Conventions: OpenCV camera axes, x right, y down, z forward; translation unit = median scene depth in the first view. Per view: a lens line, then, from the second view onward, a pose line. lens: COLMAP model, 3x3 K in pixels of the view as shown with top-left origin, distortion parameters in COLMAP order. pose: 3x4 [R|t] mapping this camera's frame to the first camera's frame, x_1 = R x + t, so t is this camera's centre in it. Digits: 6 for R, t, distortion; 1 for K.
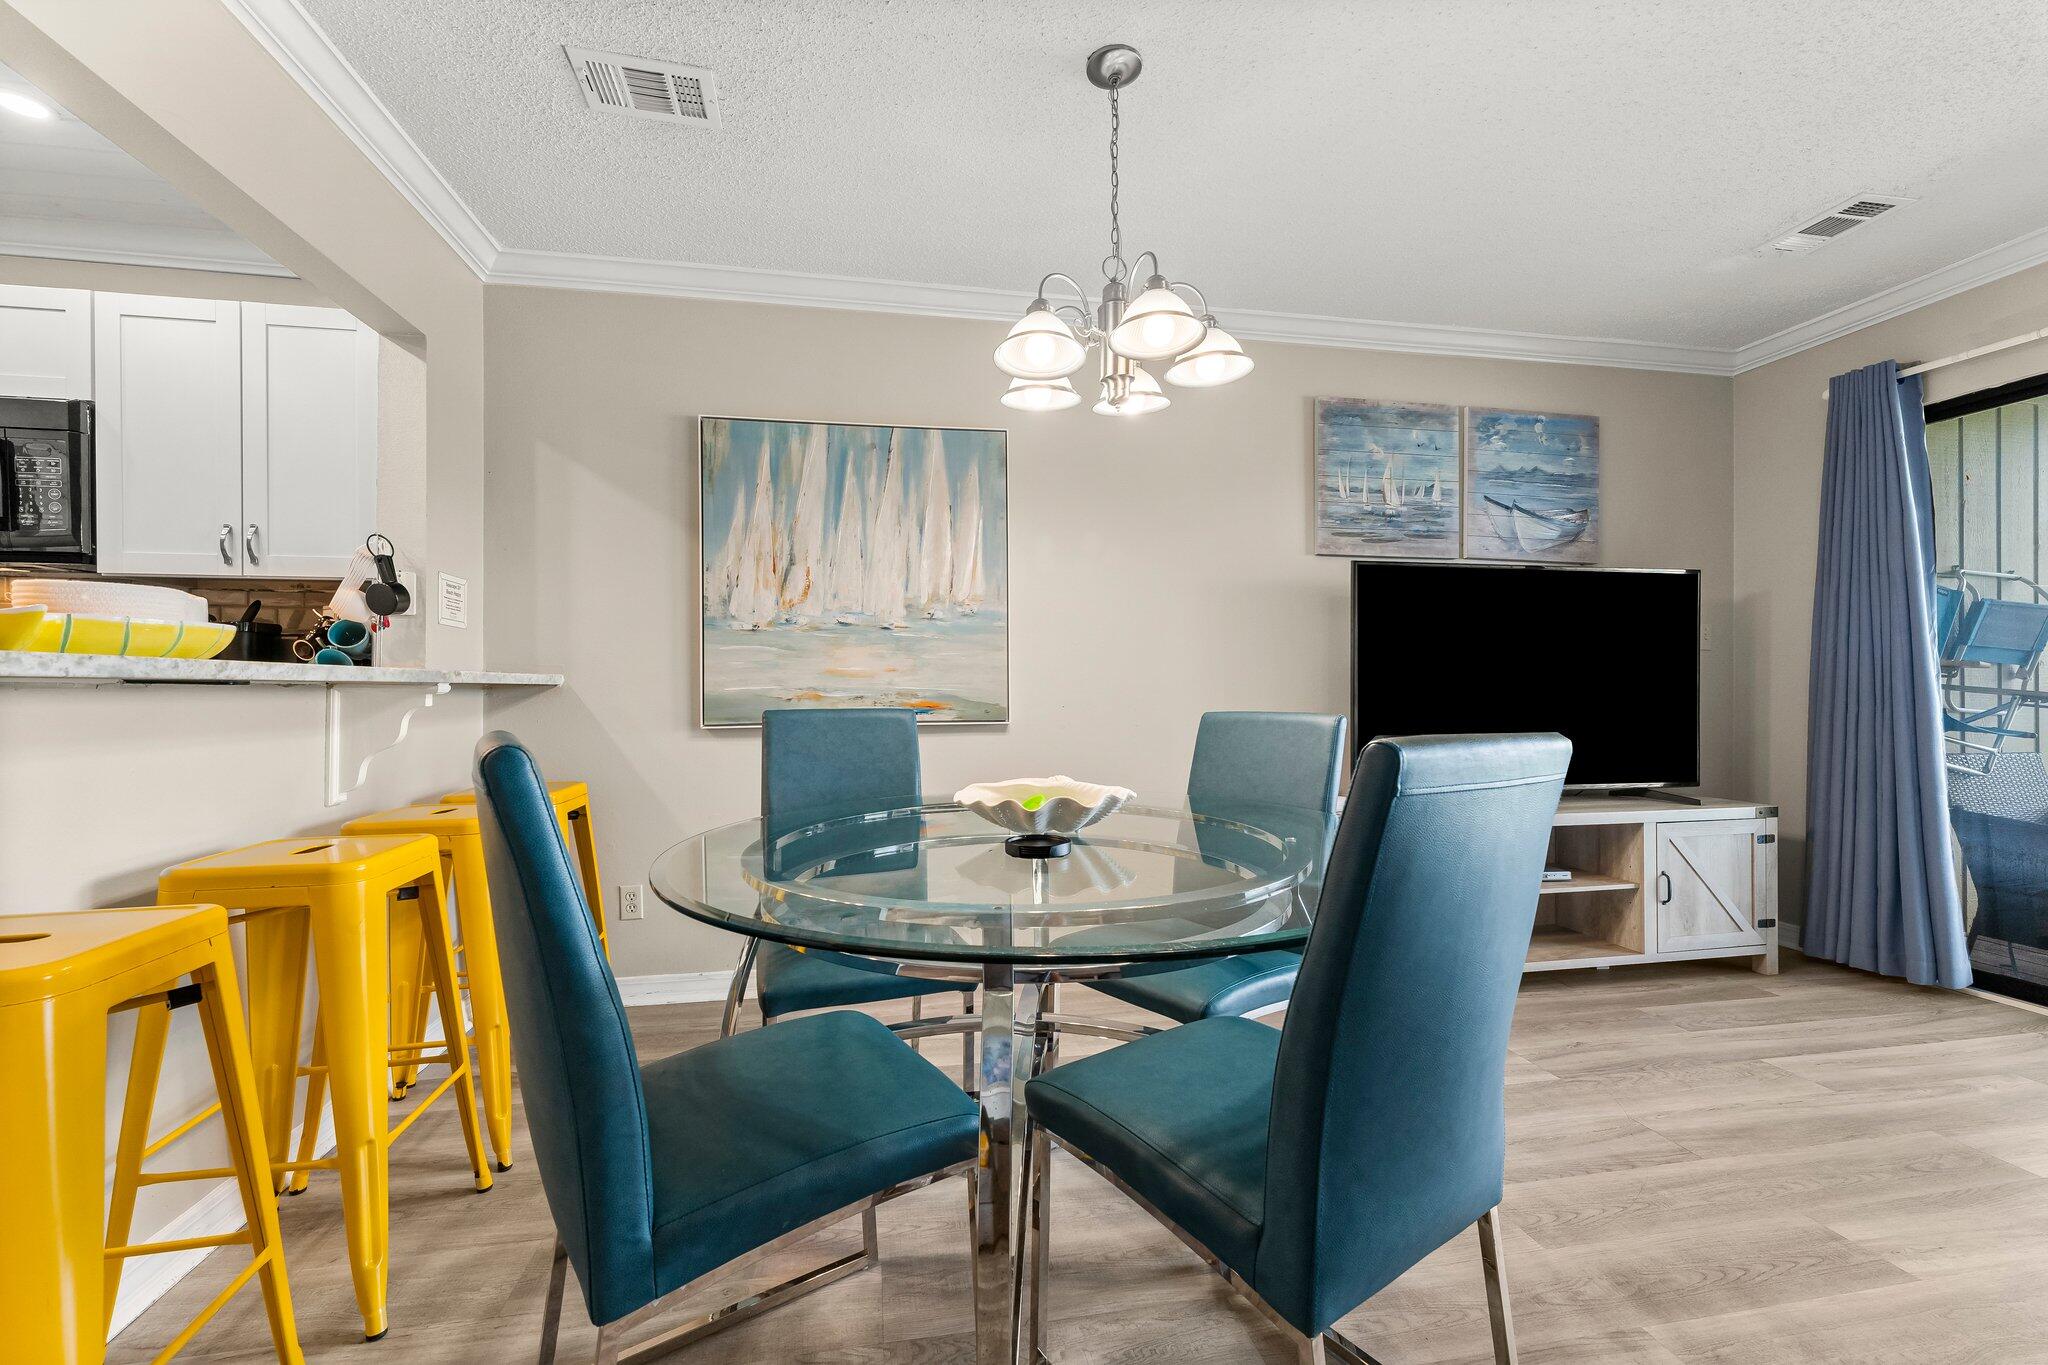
lens RADIAL K [[822.9, 0, 1017.7], [0, 822.9, 689.4], [0, 0, 1]] dist [0.000238, 0.000238]
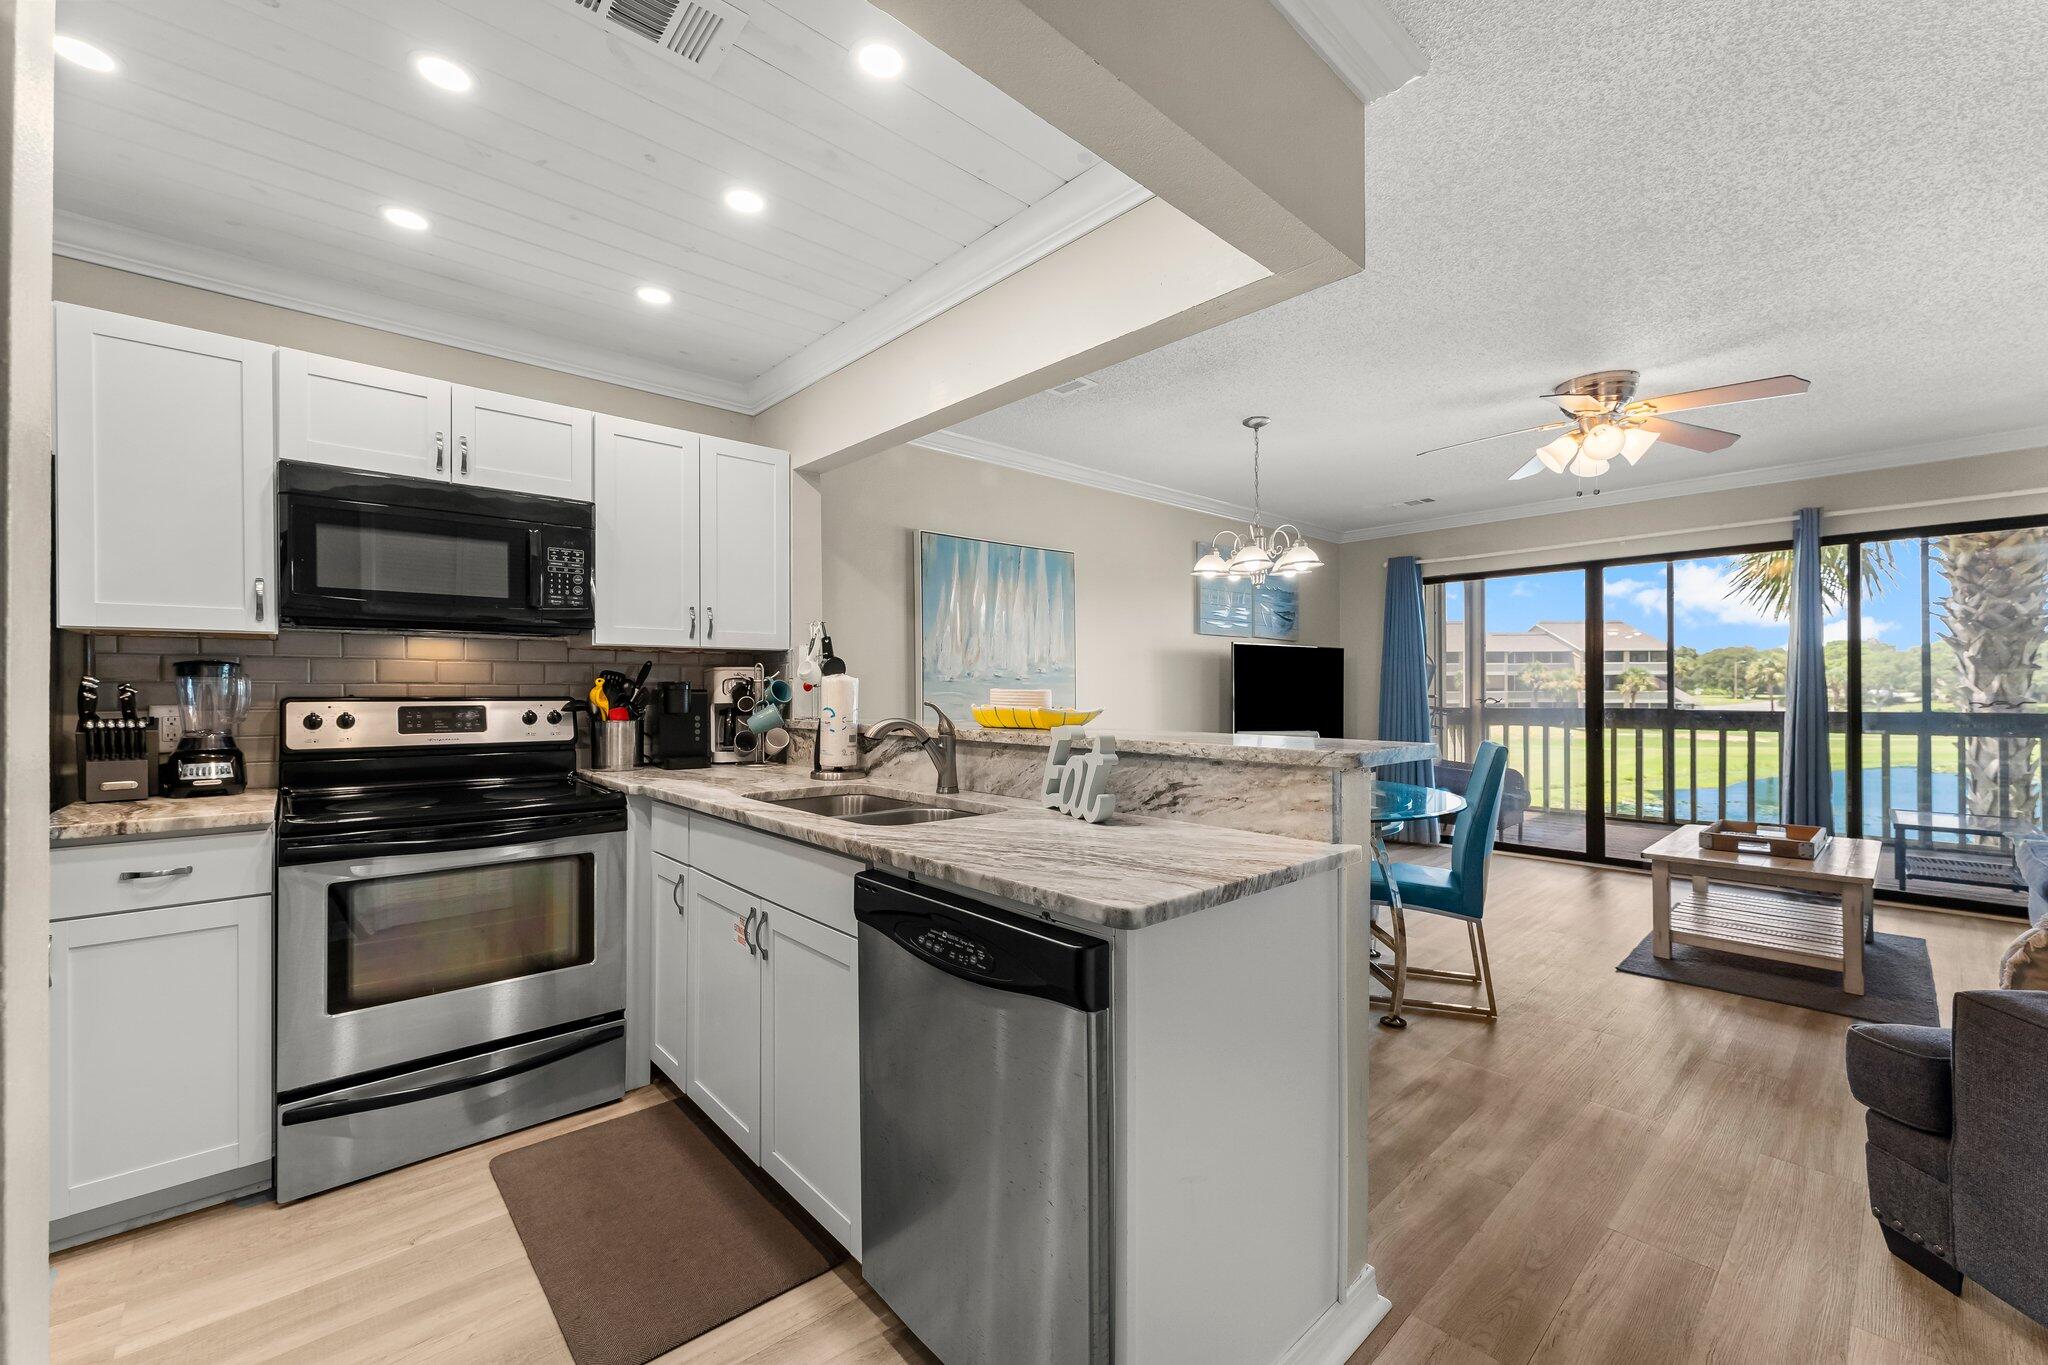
lens RADIAL K [[822.9, 0, 1017.7], [0, 822.9, 689.4], [0, 0, 1]] dist [0.000238, 0.000238]
pose [[0.849507, -0.003080, 0.527569, -1.190922], [0.003819, 0.999993, -0.000311, -0.069056], [-0.527564, 0.002279, 0.849512, -0.349216]]
